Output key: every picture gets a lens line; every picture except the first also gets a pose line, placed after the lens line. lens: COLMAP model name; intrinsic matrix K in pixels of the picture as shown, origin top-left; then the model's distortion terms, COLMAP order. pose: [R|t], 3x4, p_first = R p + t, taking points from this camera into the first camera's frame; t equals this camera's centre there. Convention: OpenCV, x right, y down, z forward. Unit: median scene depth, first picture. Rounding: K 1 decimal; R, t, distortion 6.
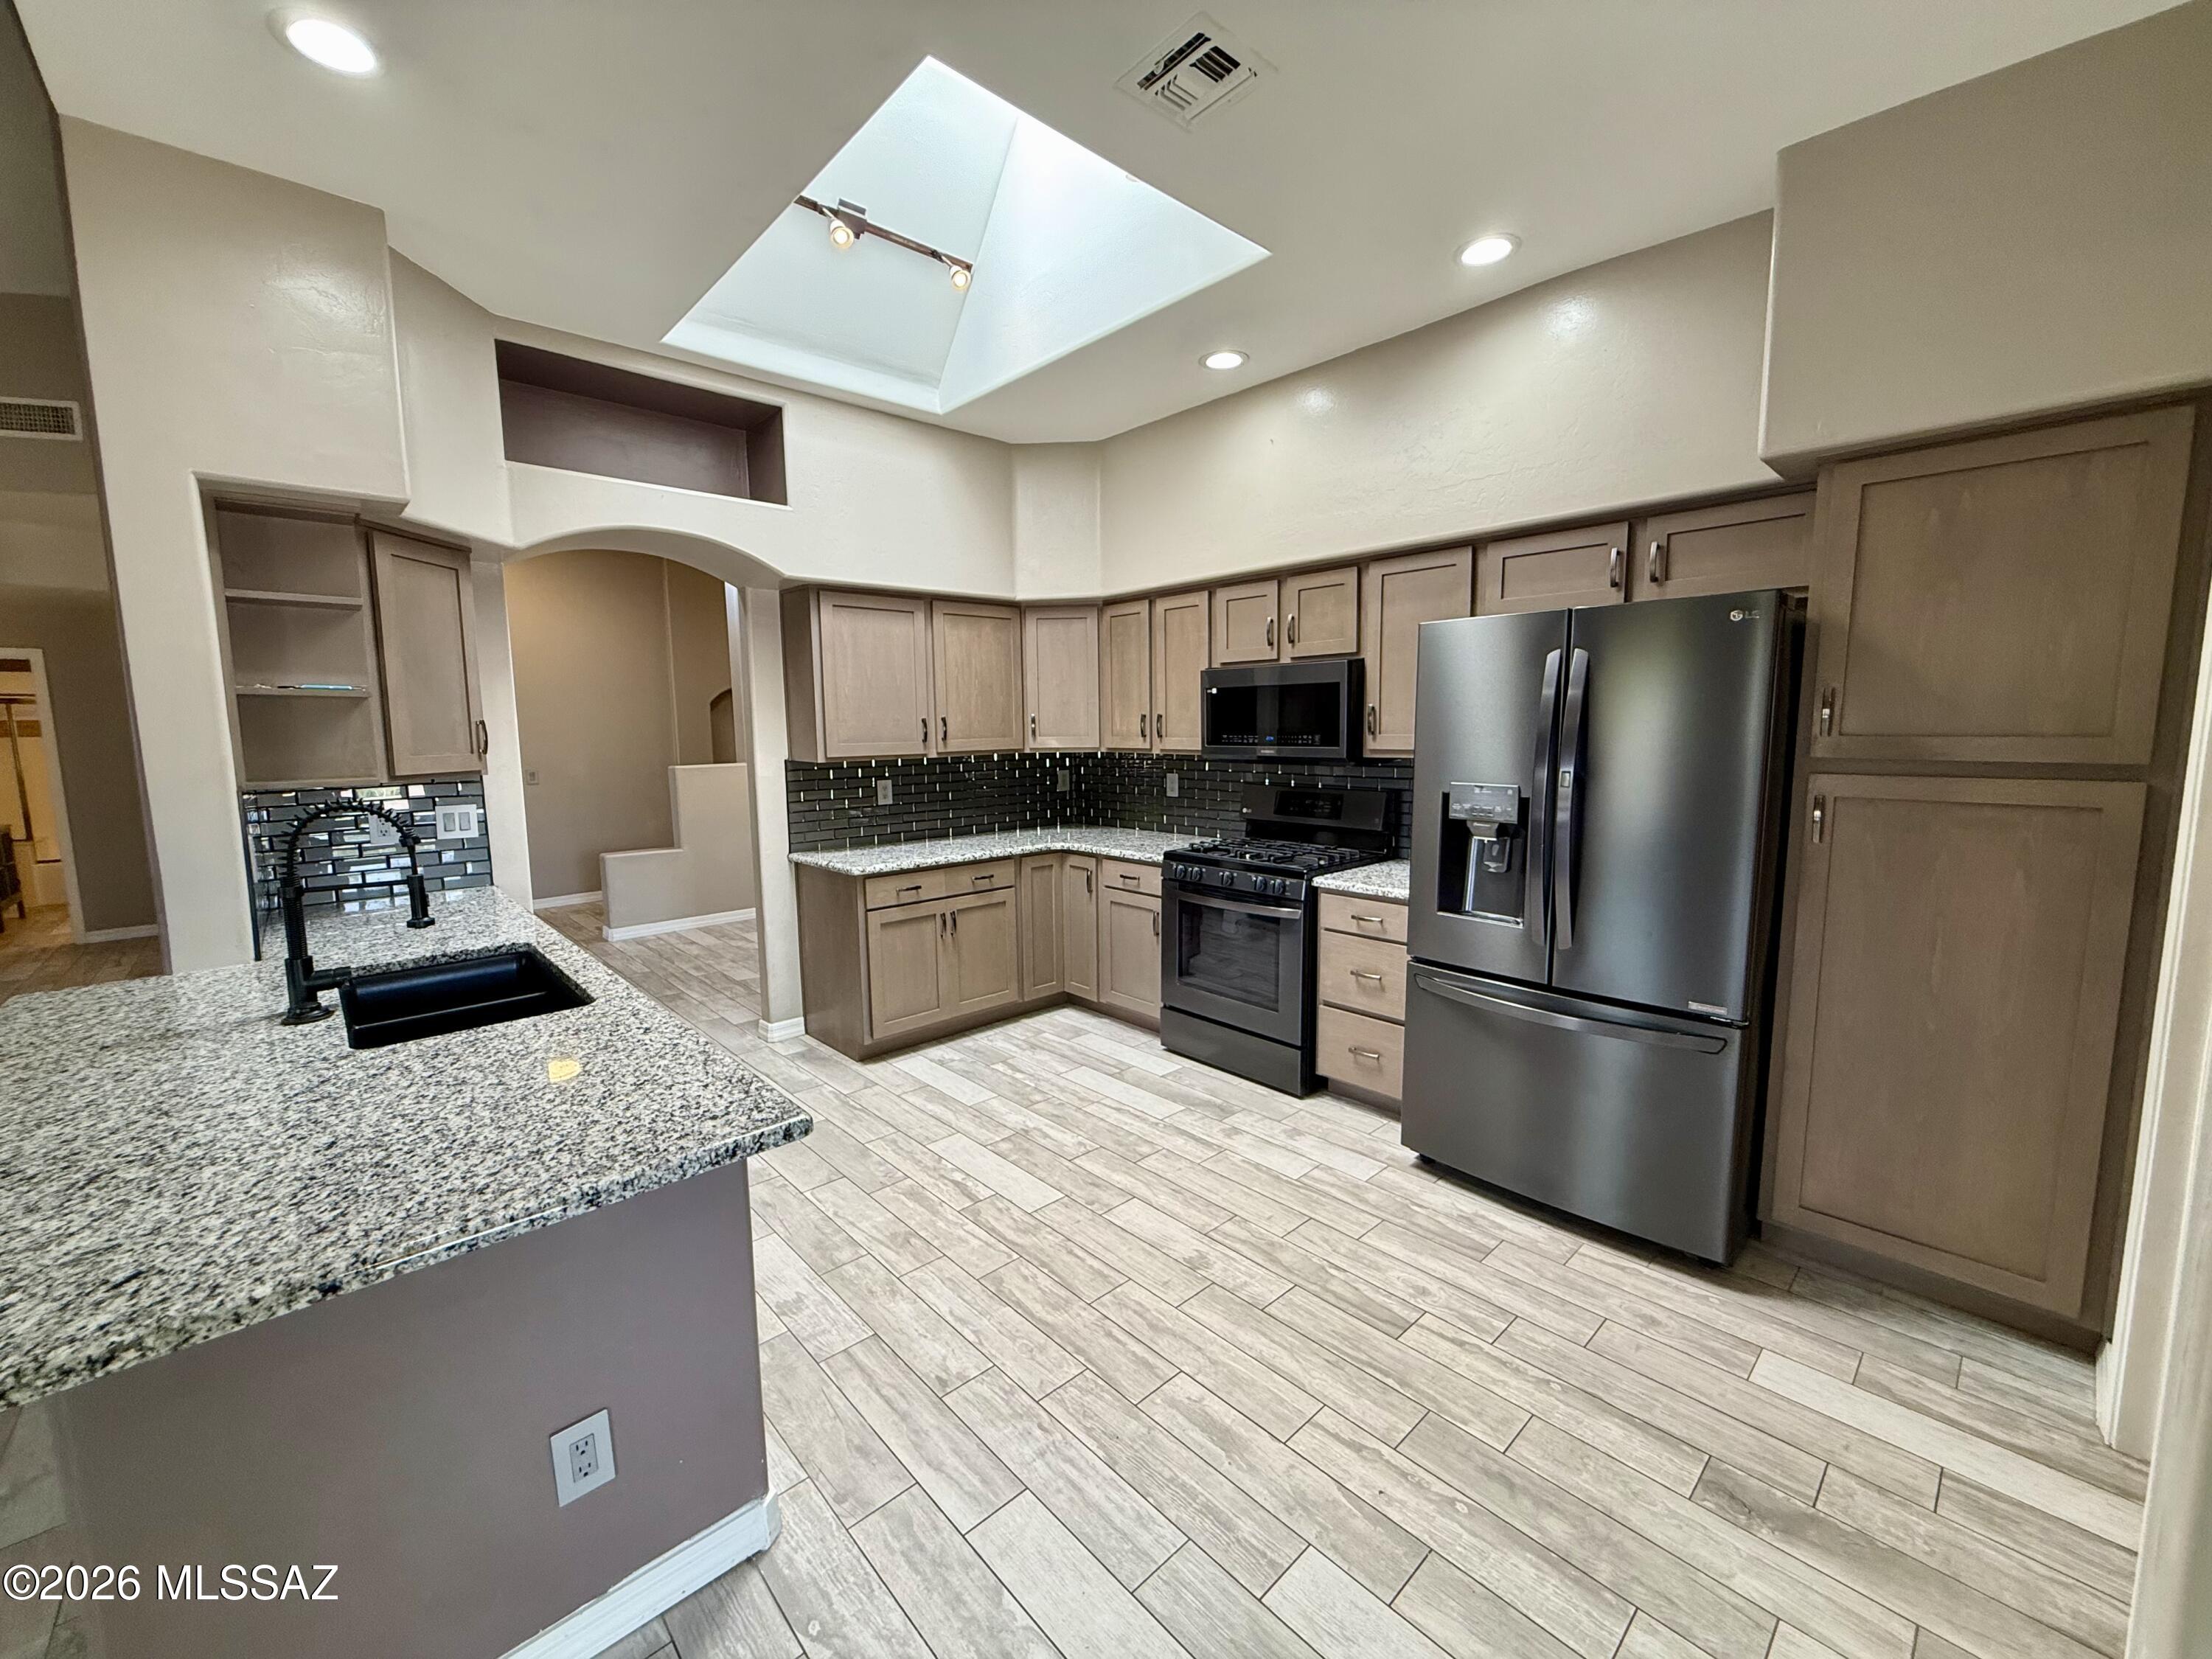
lens RADIAL K [[882.8, 0, 1097.6], [0, 882.8, 825.3], [0, 0, 1]] dist [-0.000998, 0.001285]
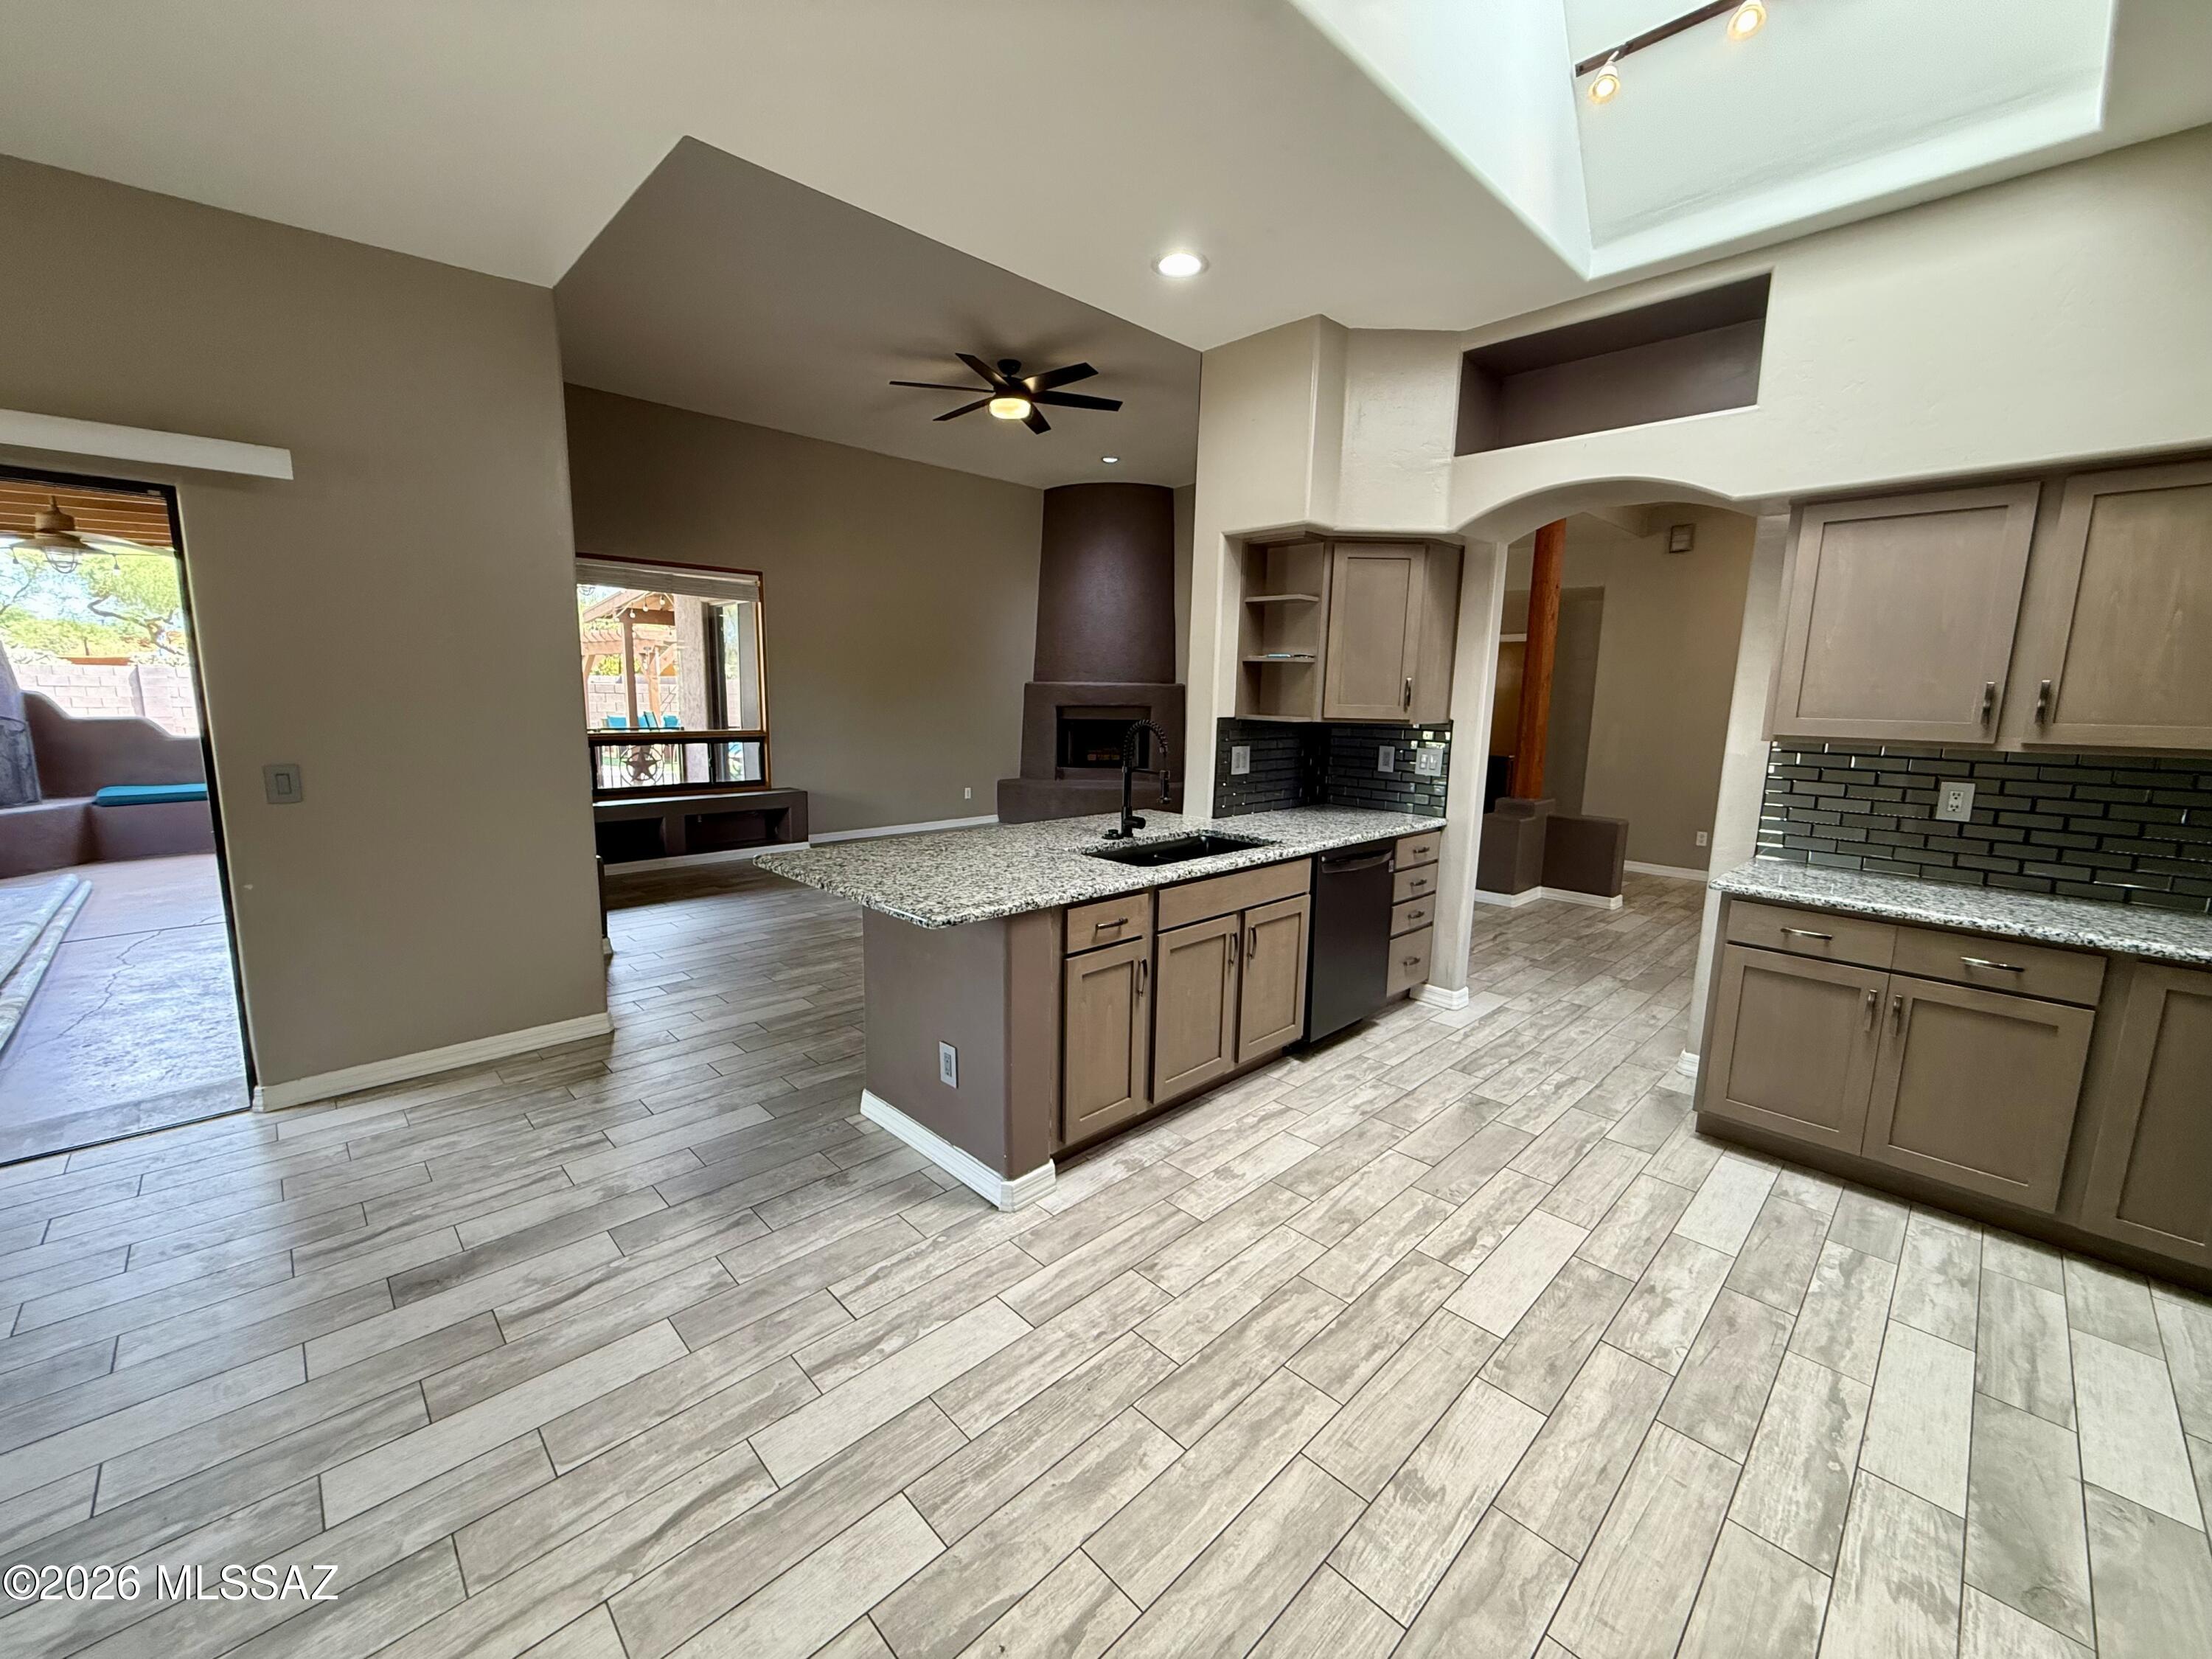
lens RADIAL K [[882.8, 0, 1104.2], [0, 882.8, 828.4], [0, 0, 1]] dist [-0.000998, 0.001285]
pose [[0.028459, 0.169298, -0.985154, 0.531766], [-0.134497, 0.977240, 0.164052, -0.058271], [0.990505, 0.127831, 0.050581, 0.518543]]
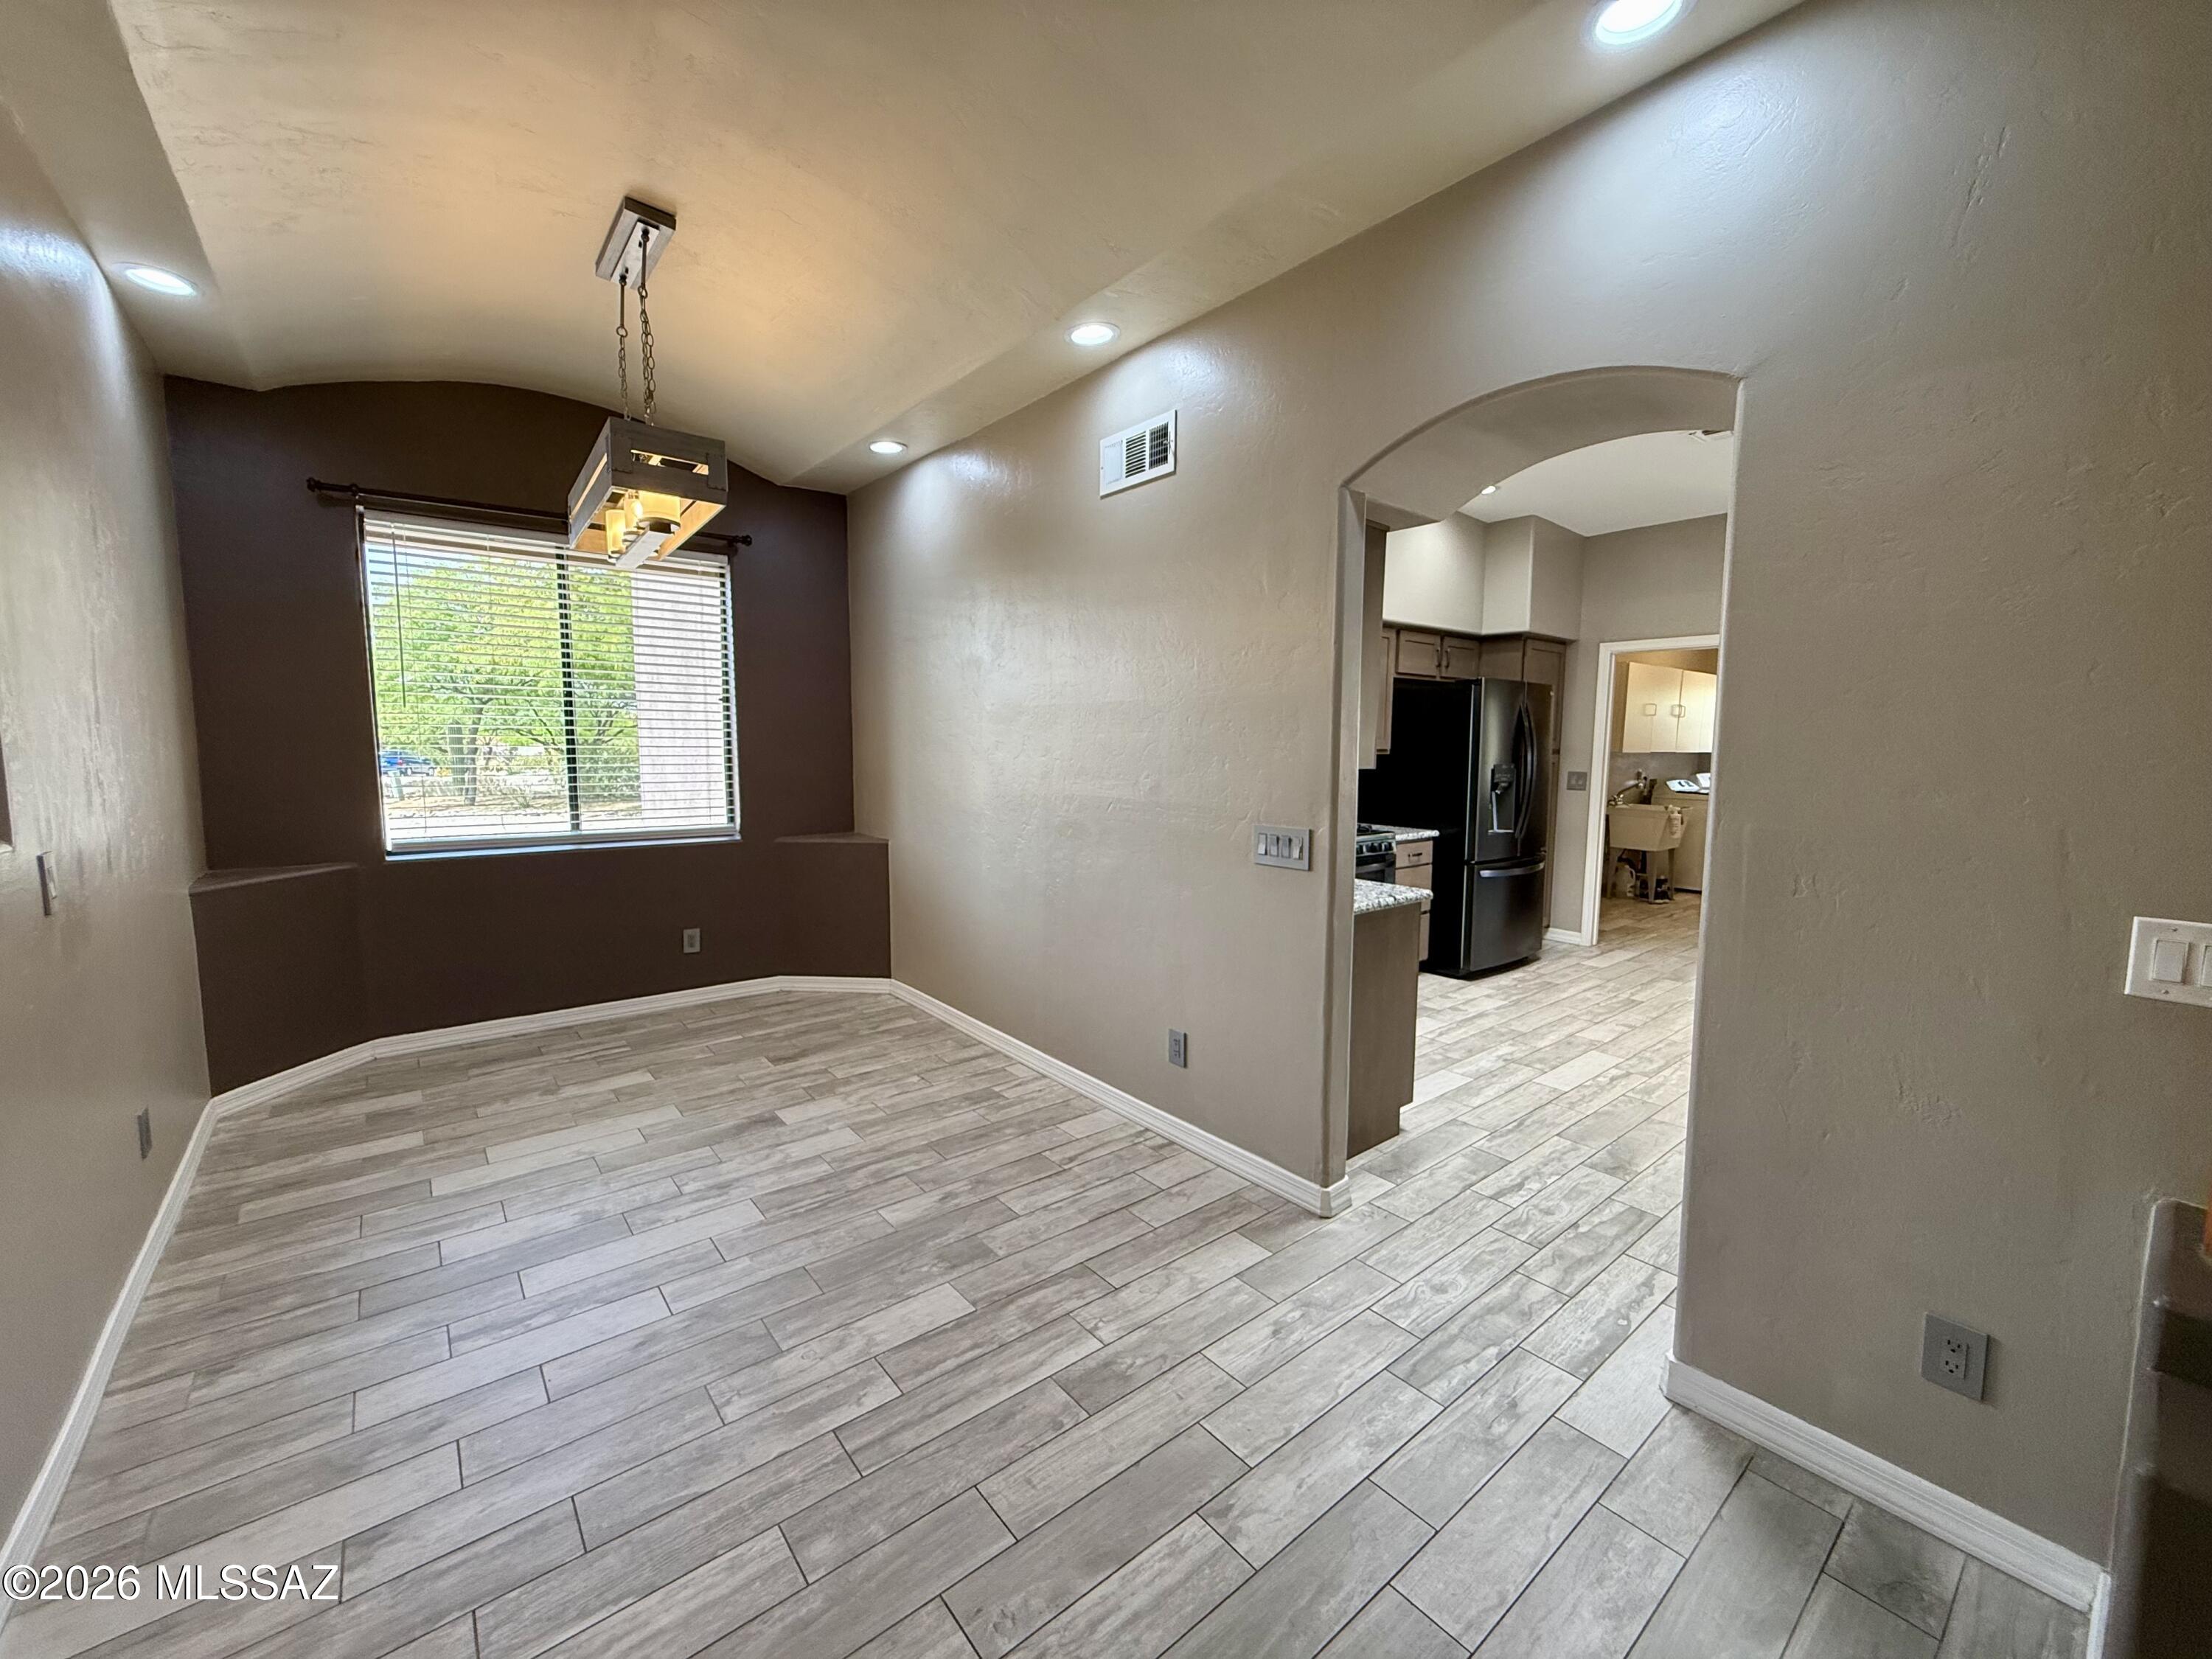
lens RADIAL K [[882.8, 0, 1111.0], [0, 882.8, 824.5], [0, 0, 1]] dist [-0.000998, 0.001285]
pose [[0.058656, -0.084979, 0.994655, -1.335219], [0.104131, 0.991456, 0.078565, -0.132109], [-0.992832, 0.098966, 0.067004, 1.470940]]
